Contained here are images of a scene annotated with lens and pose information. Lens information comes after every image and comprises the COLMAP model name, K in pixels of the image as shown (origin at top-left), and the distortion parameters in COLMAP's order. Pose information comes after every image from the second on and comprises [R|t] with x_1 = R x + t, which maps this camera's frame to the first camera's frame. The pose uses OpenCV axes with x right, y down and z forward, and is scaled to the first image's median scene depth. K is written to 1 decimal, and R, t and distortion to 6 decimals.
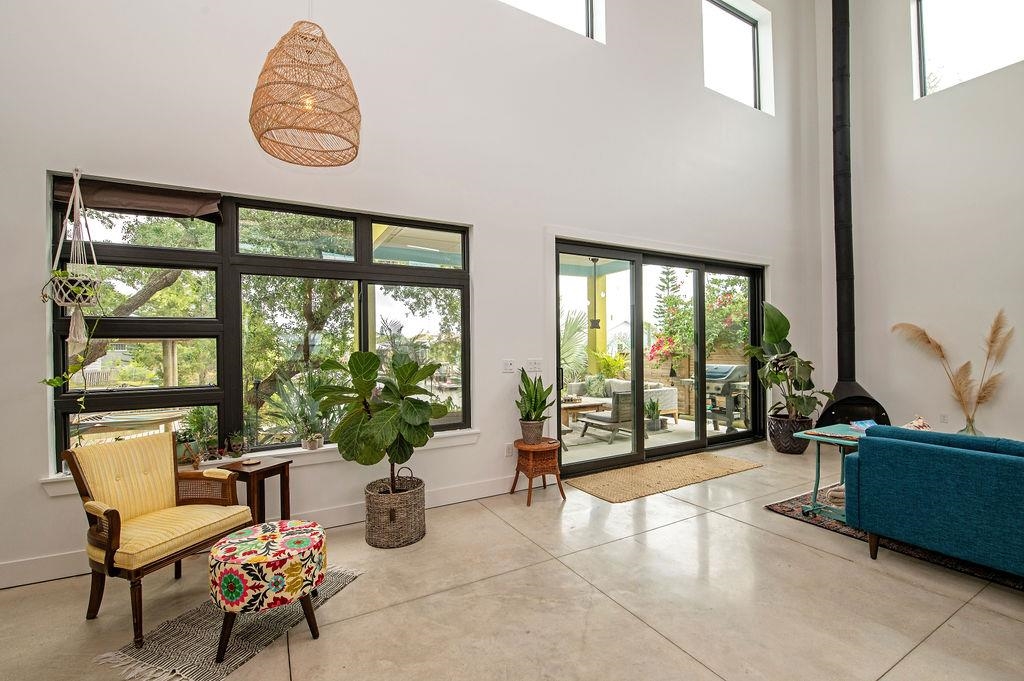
lens RADIAL K [[441.0, 0, 515.2], [0, 441.0, 344.9], [0, 0, 1]] dist [-0.000413, -0.010221]
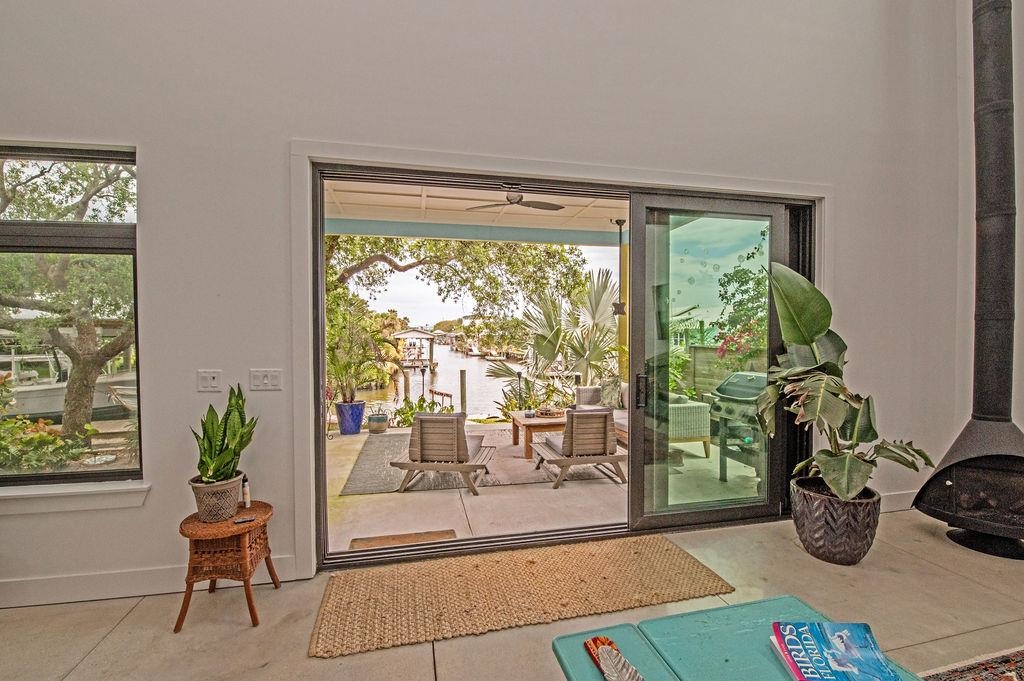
lens RADIAL K [[447.7, 0, 511.2], [0, 447.7, 342.4], [0, 0, 1]] dist [-0.000500, -0.009298]
pose [[0.958497, 0.014181, -0.284751, 0.575144], [-0.006200, 0.999563, 0.028908, -0.024728], [0.285036, -0.025943, 0.958166, 0.560838]]
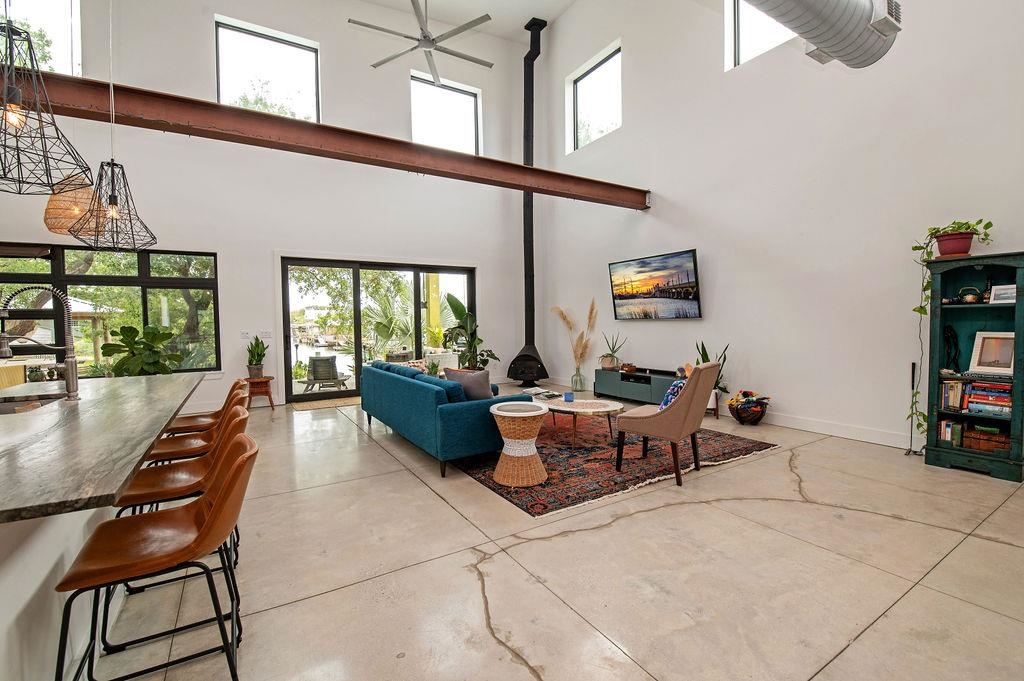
lens RADIAL K [[442.1, 0, 512.3], [0, 442.1, 337.5], [0, 0, 1]] dist [-0.000503, -0.010313]
pose [[0.999082, -0.003671, 0.042670, 0.988899], [0.001966, 0.999201, 0.039918, -0.006341], [-0.042782, -0.039797, 0.998291, -0.787090]]
